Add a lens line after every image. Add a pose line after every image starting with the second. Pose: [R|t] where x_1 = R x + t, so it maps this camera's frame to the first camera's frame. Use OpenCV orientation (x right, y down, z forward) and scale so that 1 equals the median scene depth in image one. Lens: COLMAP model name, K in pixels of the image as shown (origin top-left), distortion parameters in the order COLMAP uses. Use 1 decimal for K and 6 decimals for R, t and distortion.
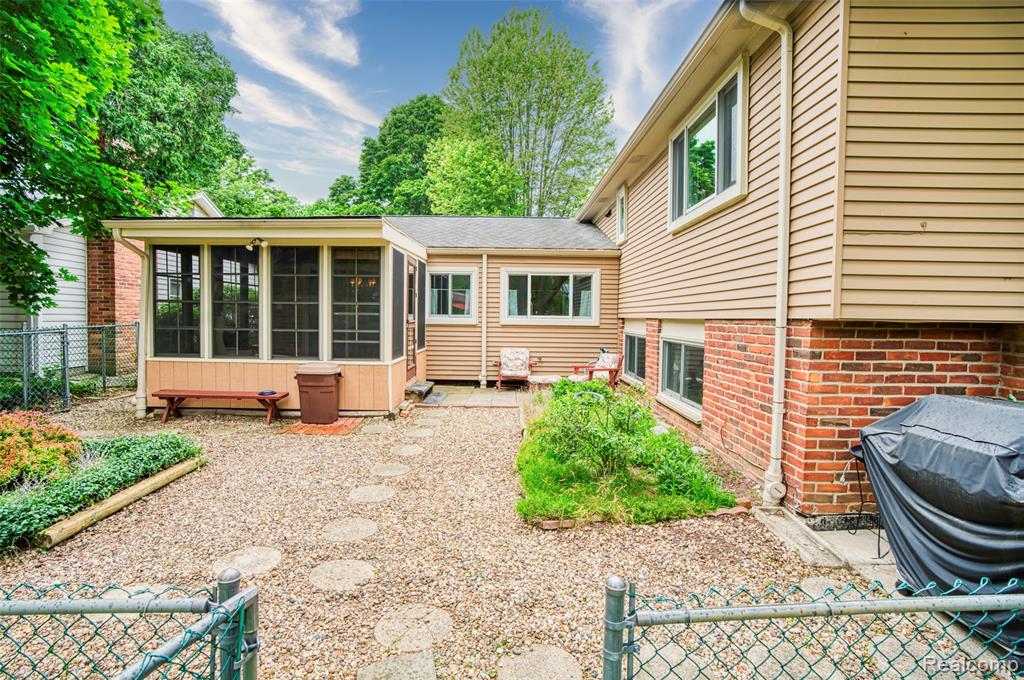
lens RADIAL K [[522.4, 0, 505.5], [0, 522.4, 338.9], [0, 0, 1]] dist [-0.061263, 0.000020]
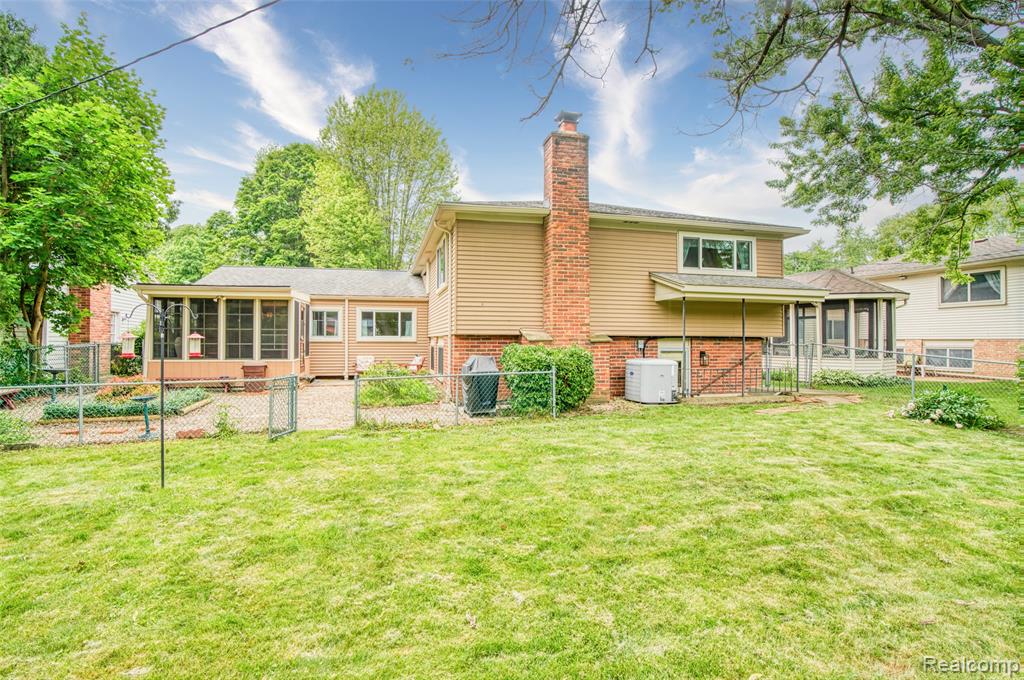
lens RADIAL K [[522.4, 0, 505.5], [0, 522.4, 338.9], [0, 0, 1]] dist [-0.061263, 0.000020]
pose [[0.972173, -0.008227, 0.234119, 0.065316], [0.018435, 0.998971, -0.041447, 0.042628], [-0.233537, 0.044609, 0.971324, -0.733568]]
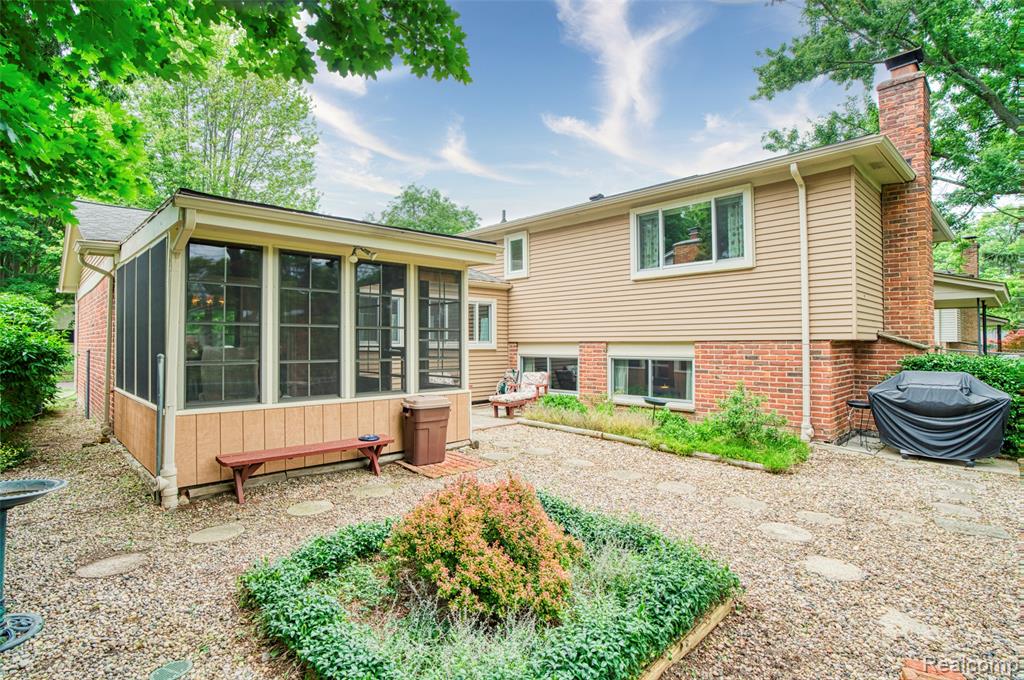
lens RADIAL K [[522.4, 0, 505.5], [0, 522.4, 338.9], [0, 0, 1]] dist [-0.061263, 0.000020]
pose [[0.715317, -0.007632, 0.698758, -0.613760], [0.040643, 0.998702, -0.030699, -0.012090], [-0.697617, 0.050359, 0.714699, 0.179890]]
